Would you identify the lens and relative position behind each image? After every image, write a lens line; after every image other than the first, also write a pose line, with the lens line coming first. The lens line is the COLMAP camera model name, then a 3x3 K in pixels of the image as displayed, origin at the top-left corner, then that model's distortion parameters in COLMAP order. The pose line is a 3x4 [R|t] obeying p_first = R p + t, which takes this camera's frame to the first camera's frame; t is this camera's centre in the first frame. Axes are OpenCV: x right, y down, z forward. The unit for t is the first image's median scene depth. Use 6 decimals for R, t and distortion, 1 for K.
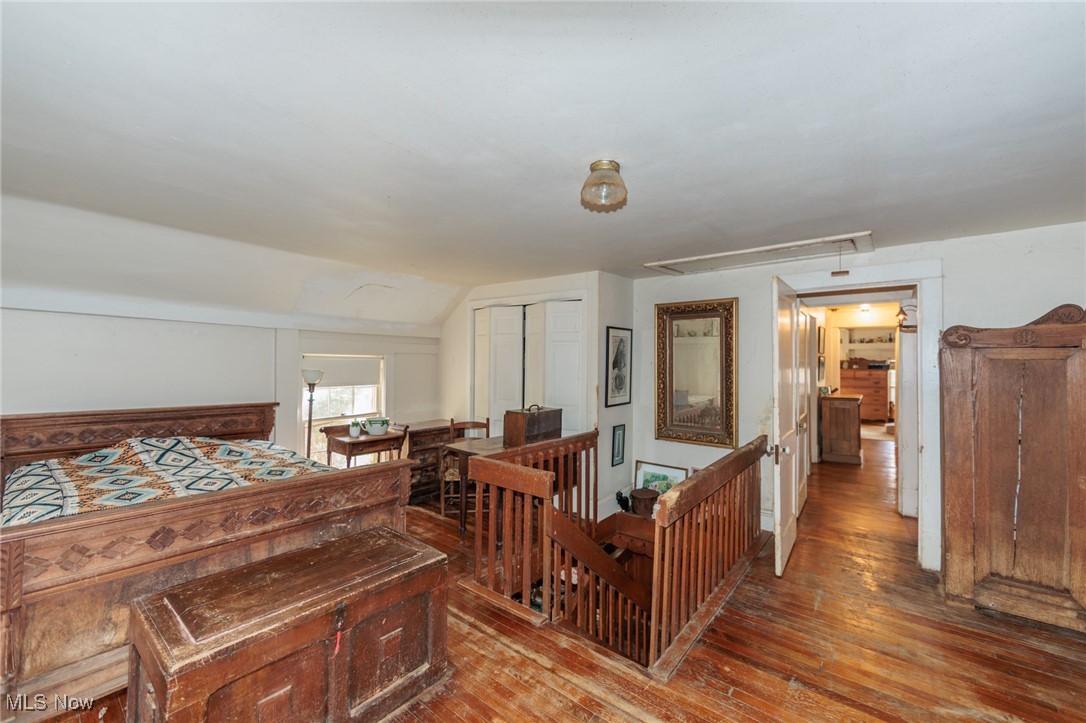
lens RADIAL K [[428.4, 0, 544.6], [0, 428.4, 356.1], [0, 0, 1]] dist [-0.002175, -0.000098]
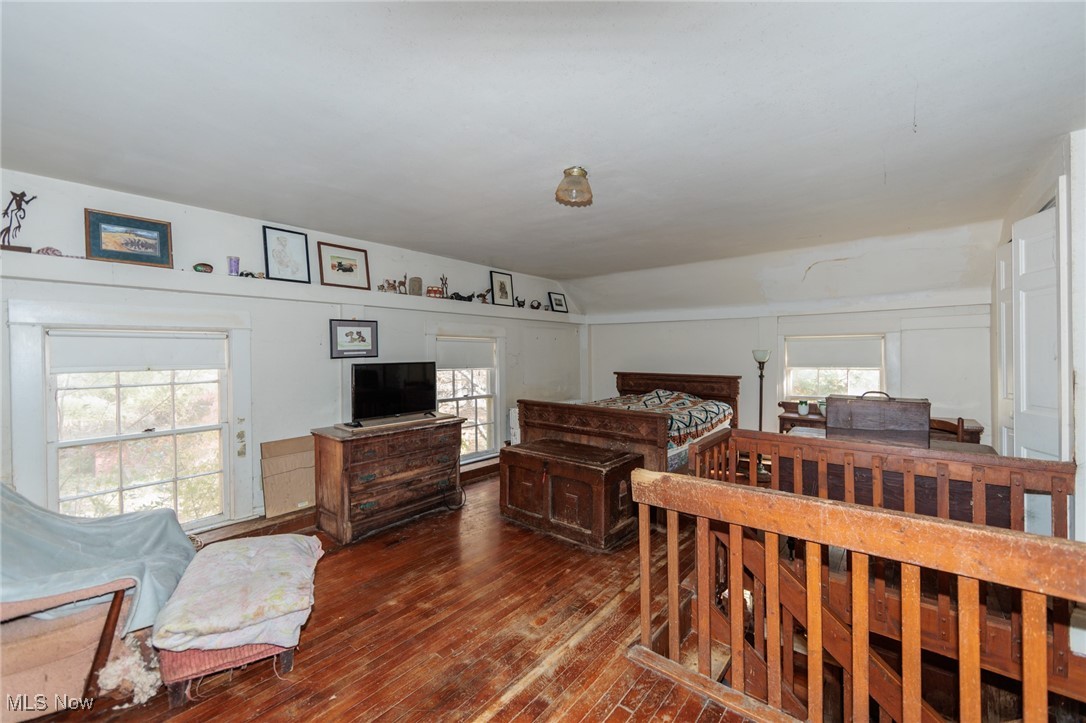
lens RADIAL K [[428.4, 0, 544.6], [0, 428.4, 356.1], [0, 0, 1]] dist [-0.002175, -0.000098]
pose [[-0.013529, -0.006520, -0.999887, 1.239041], [0.022720, 0.999719, -0.006826, 0.082995], [0.999650, -0.022810, -0.013377, 0.829266]]
